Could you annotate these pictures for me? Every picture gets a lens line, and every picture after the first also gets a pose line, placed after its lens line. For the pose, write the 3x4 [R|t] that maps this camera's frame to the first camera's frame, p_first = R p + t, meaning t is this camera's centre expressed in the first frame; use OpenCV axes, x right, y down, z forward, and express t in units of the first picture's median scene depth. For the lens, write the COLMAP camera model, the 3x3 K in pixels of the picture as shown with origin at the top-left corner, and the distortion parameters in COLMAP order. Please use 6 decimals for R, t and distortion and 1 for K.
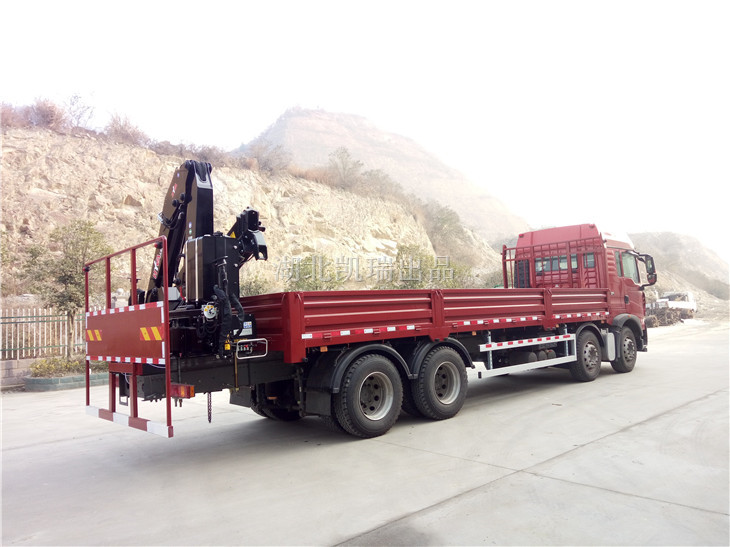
lens RADIAL K [[556.0, 0, 365.0], [0, 556.0, 273.5], [0, 0, 1]] dist [0.037229, -0.000335]
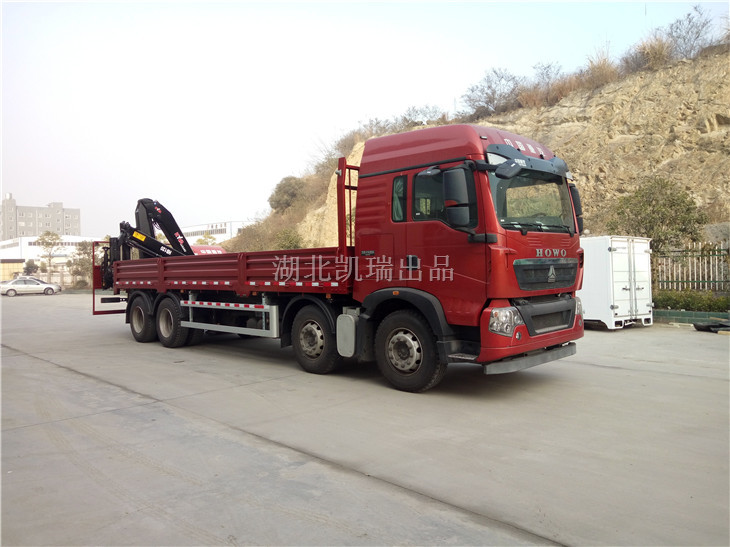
lens RADIAL K [[556.0, 0, 365.0], [0, 556.0, 273.5], [0, 0, 1]] dist [0.037229, -0.000335]
pose [[0.055351, 0.052225, -0.997100, 0.484991], [0.085735, 0.994694, 0.056858, 0.009800], [0.994779, -0.088633, 0.050580, 0.439648]]
